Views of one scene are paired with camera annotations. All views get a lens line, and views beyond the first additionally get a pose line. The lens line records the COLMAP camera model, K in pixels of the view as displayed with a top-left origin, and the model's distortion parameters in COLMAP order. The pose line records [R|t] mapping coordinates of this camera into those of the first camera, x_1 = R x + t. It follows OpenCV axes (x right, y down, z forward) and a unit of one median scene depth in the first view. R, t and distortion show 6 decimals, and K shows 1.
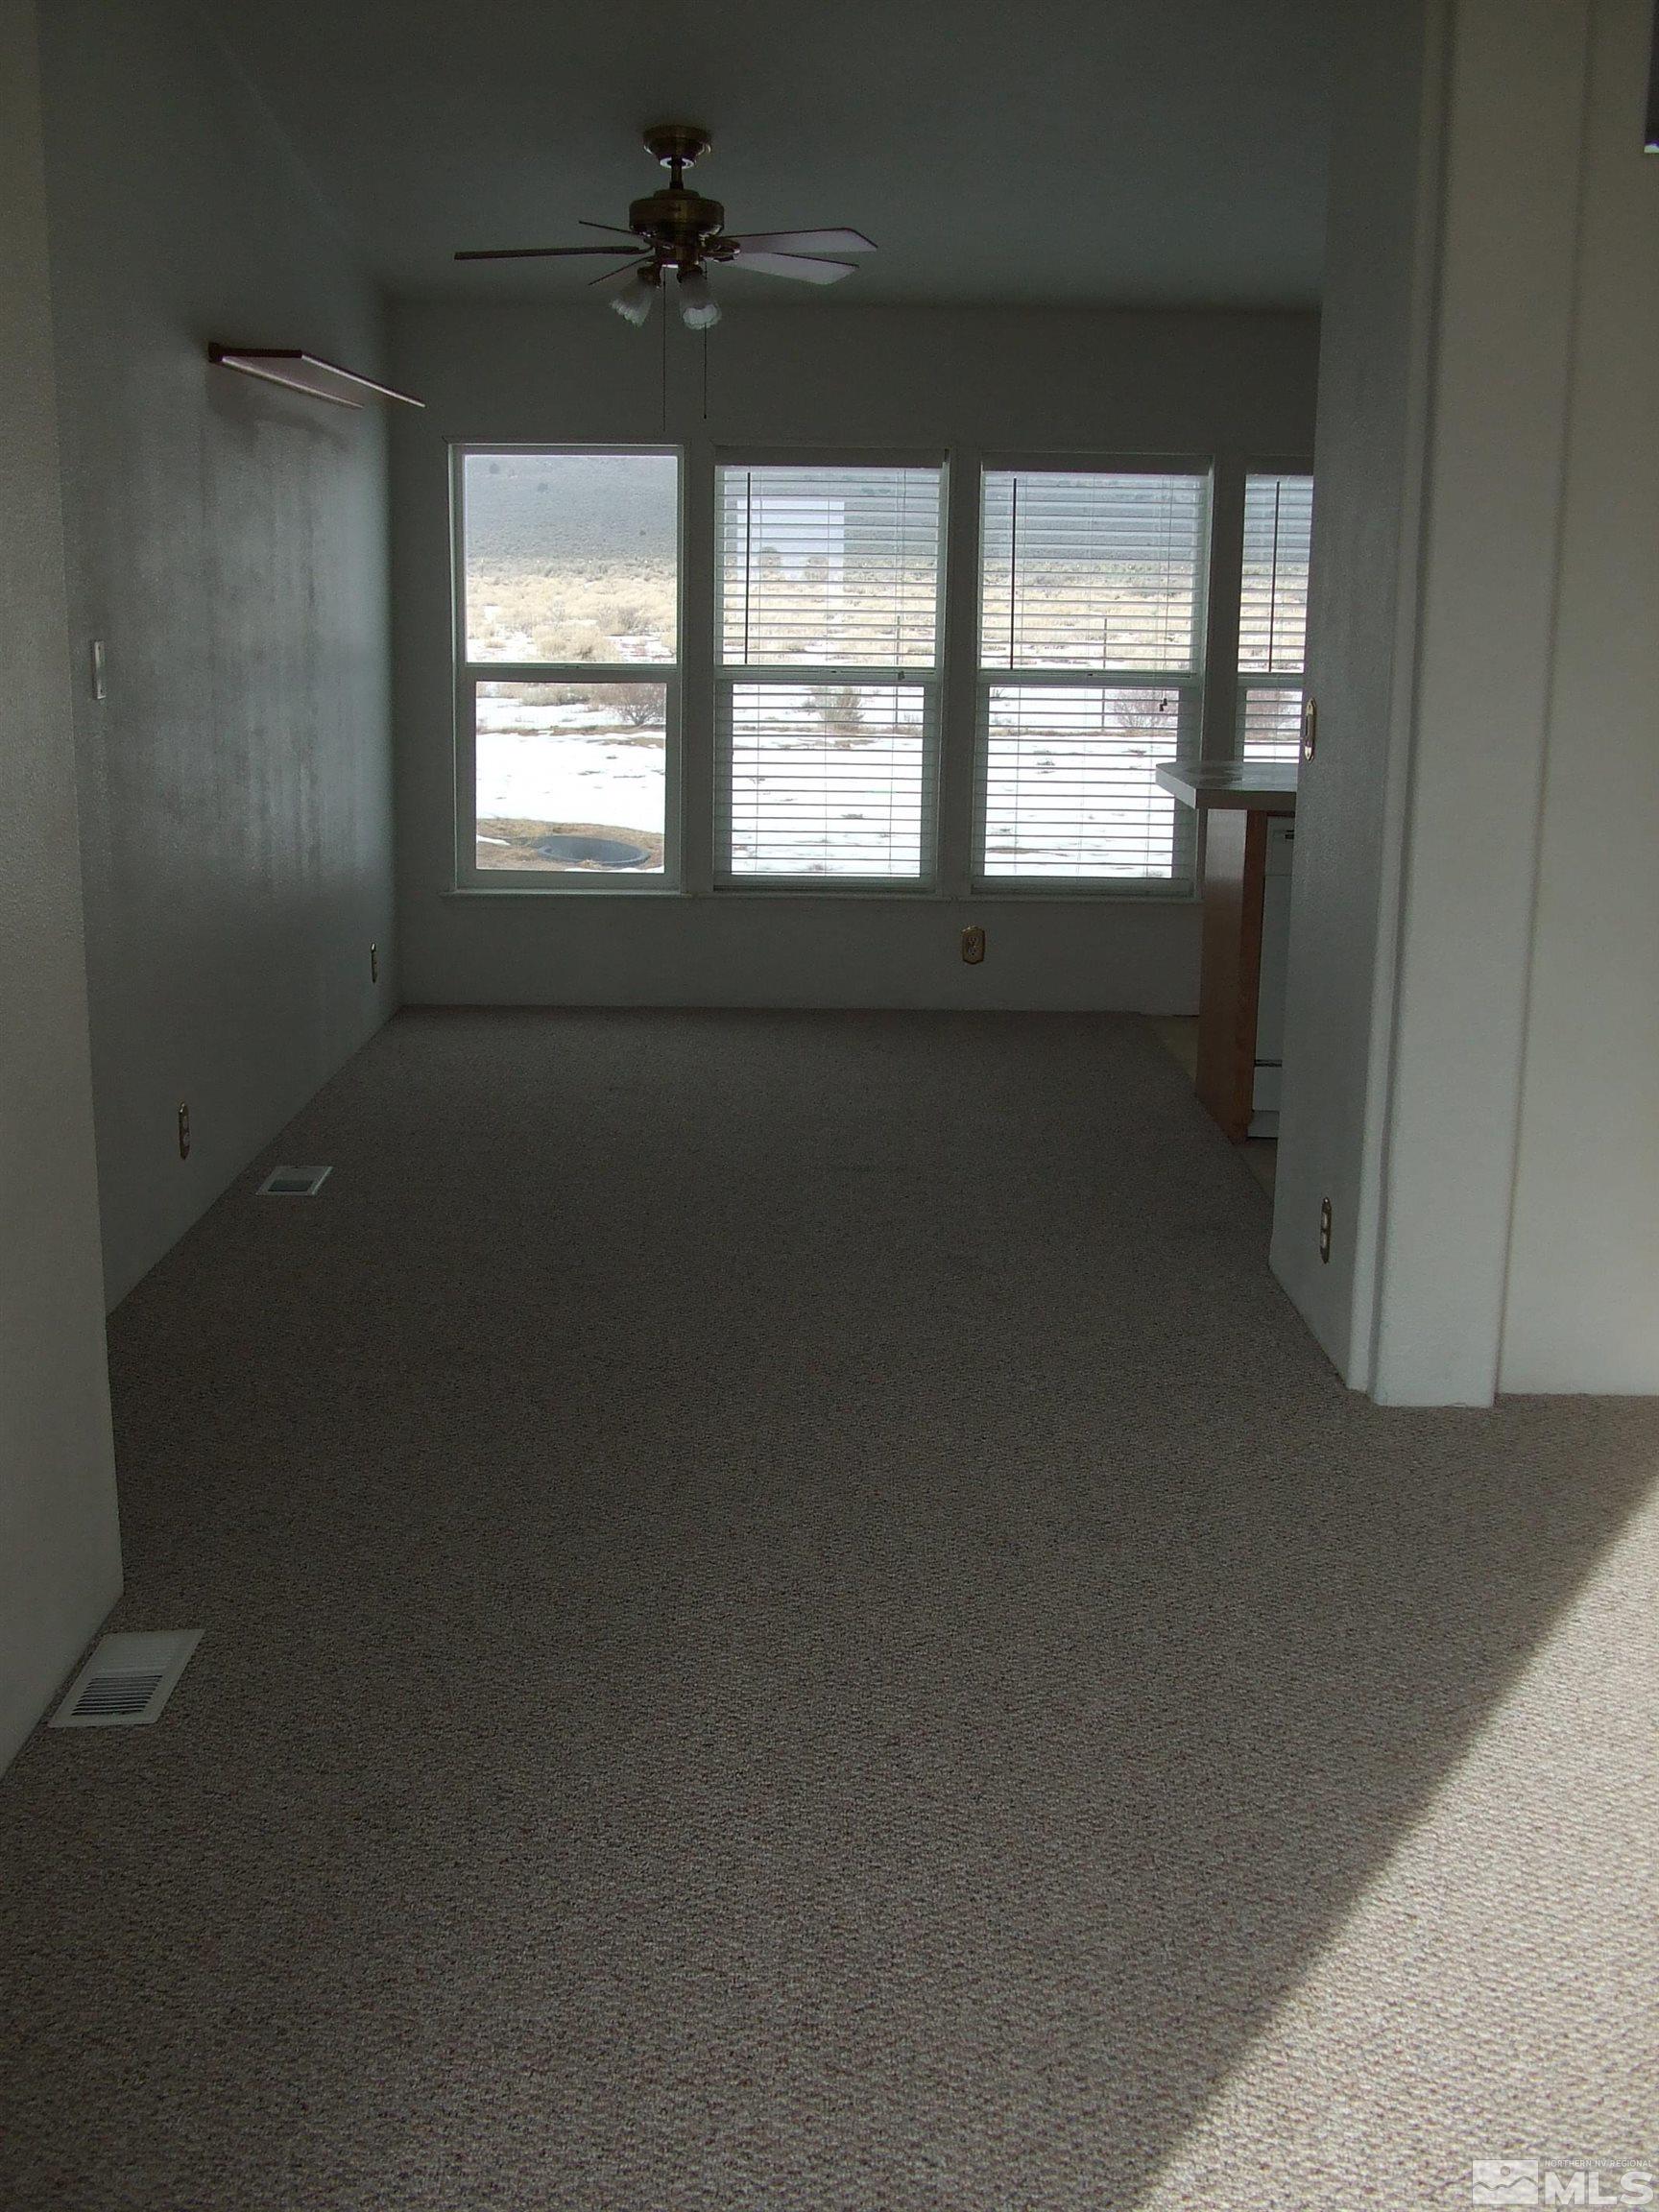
lens RADIAL K [[2492.8, 0, 819.3], [0, 2492.8, 1112.4], [0, 0, 1]] dist [-0.063830, 0.000000]
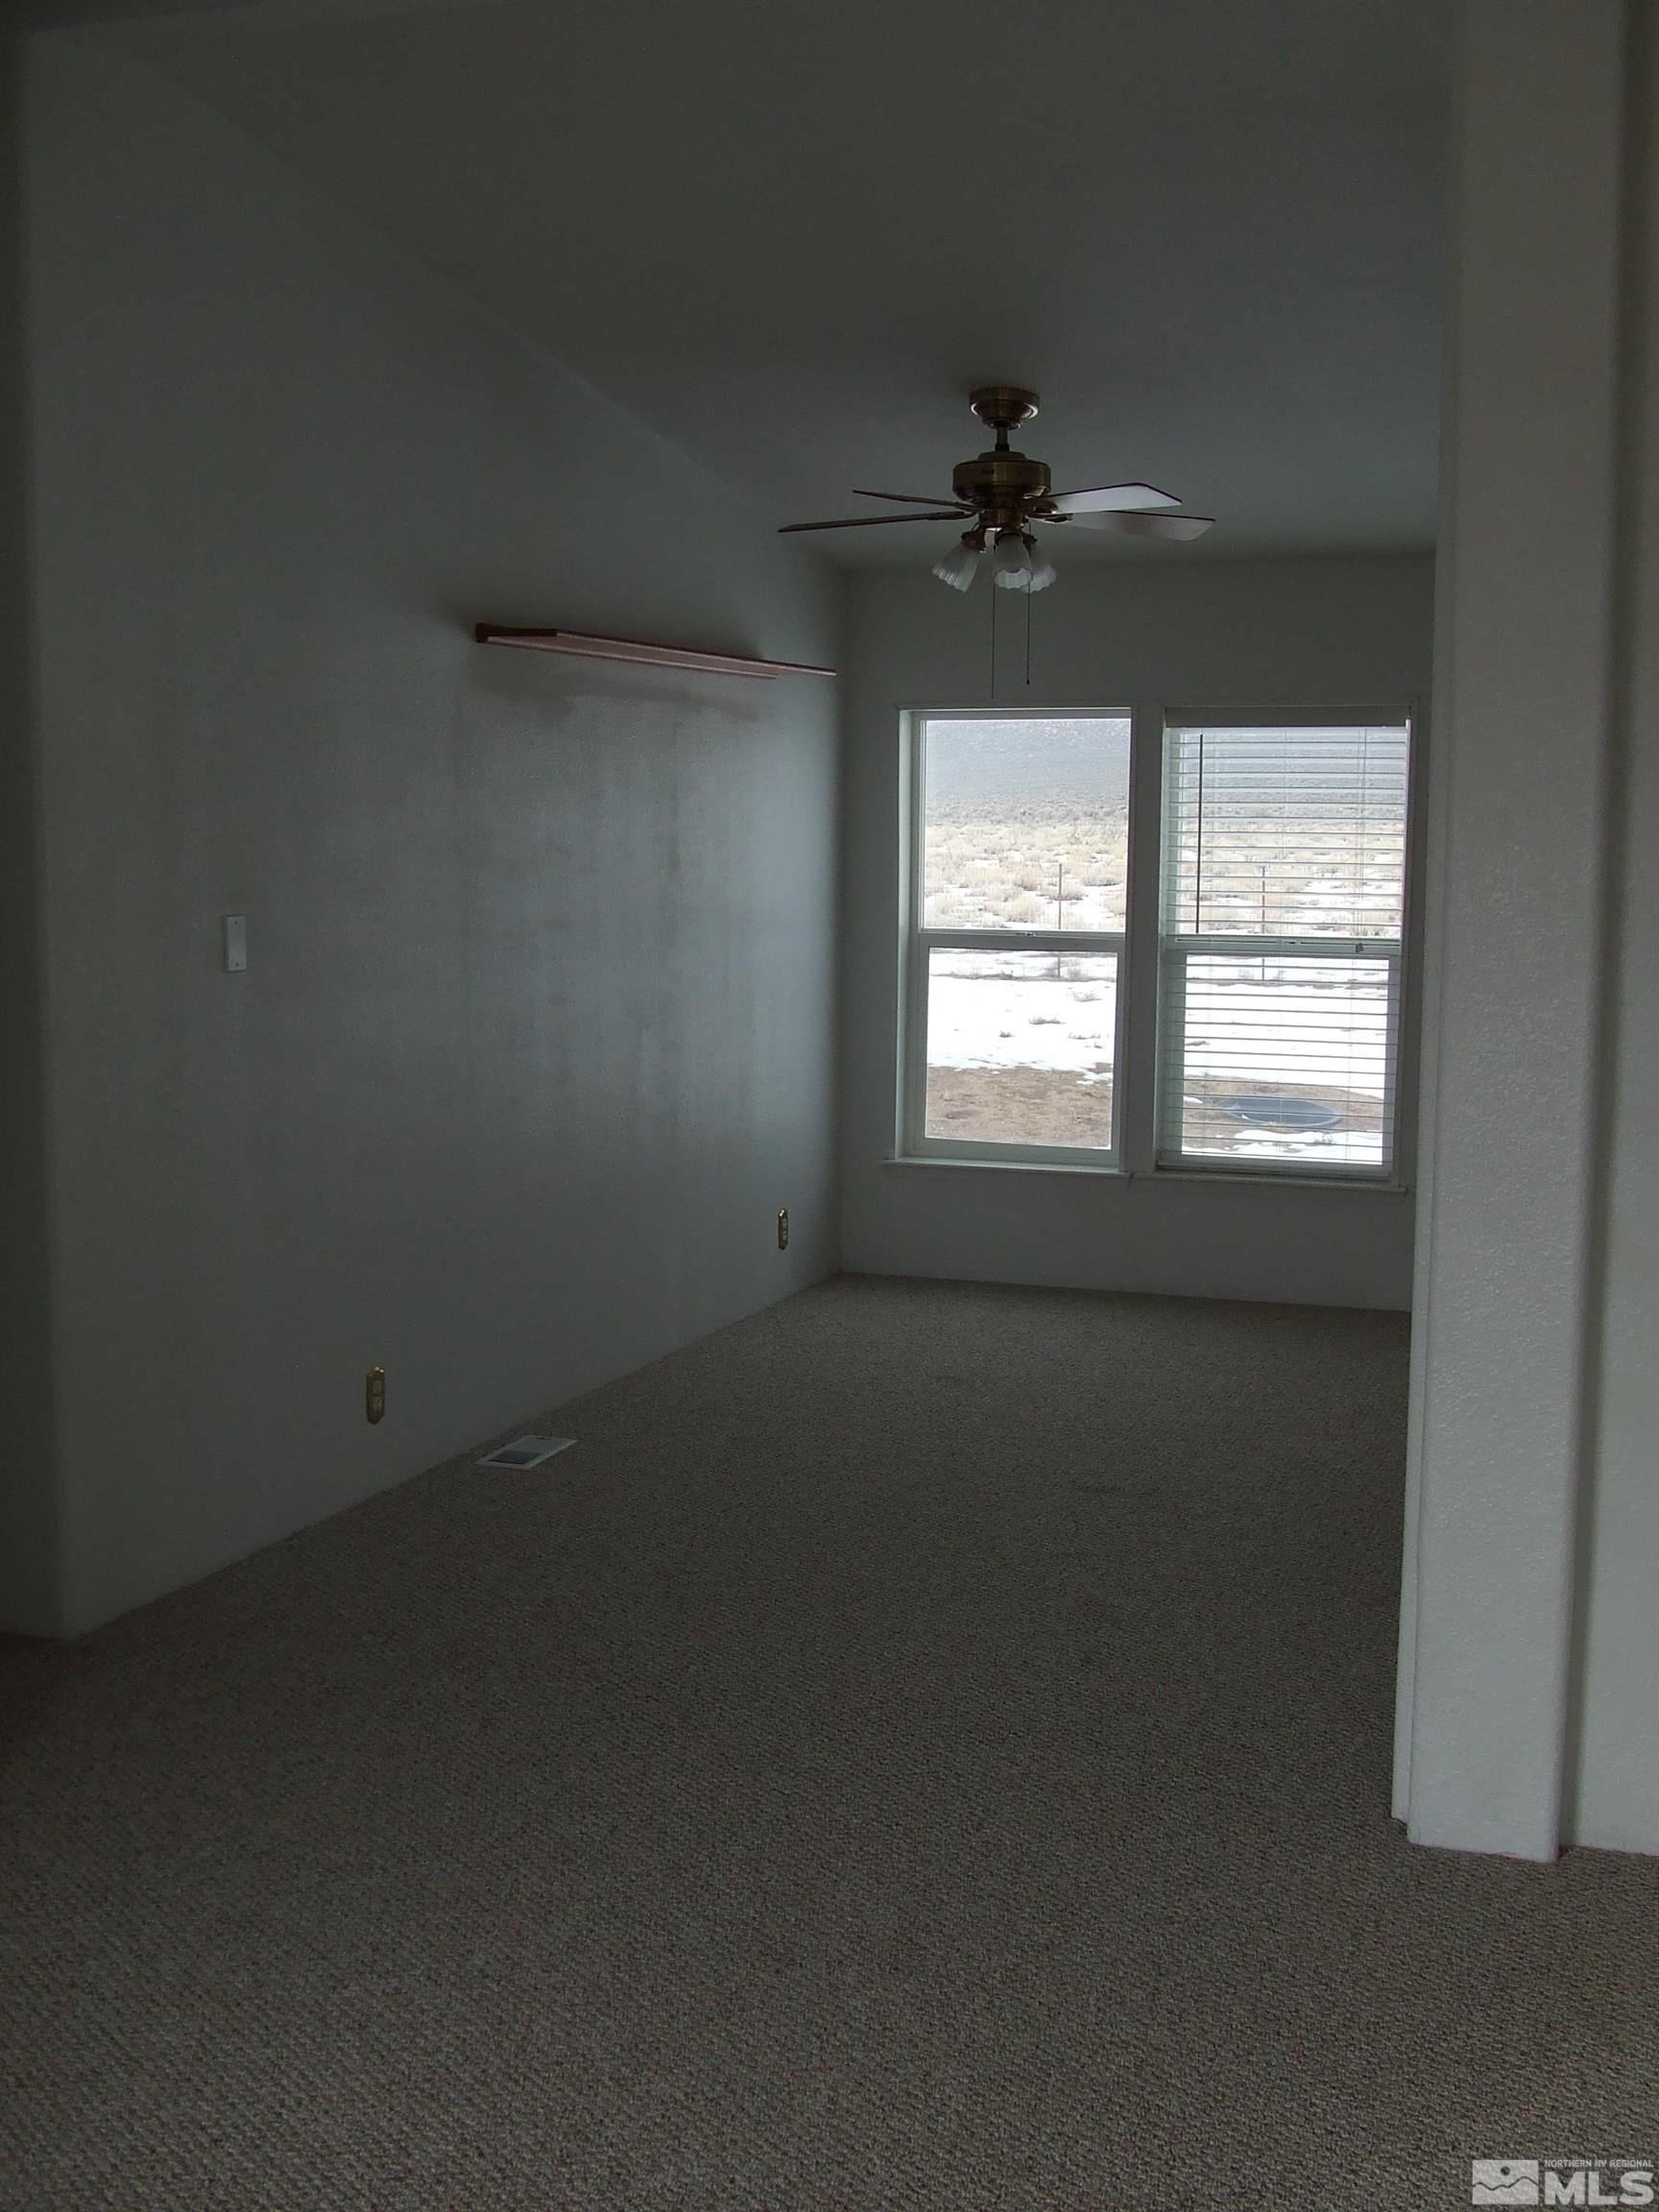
lens RADIAL K [[2492.8, 0, 829.4], [0, 2492.8, 1093.4], [0, 0, 1]] dist [-0.063830, 0.000000]
pose [[0.935573, 0.031537, -0.351721, 0.196824], [-0.068723, 0.993222, -0.093744, -0.023856], [0.346381, 0.111876, 0.931399, 0.084129]]
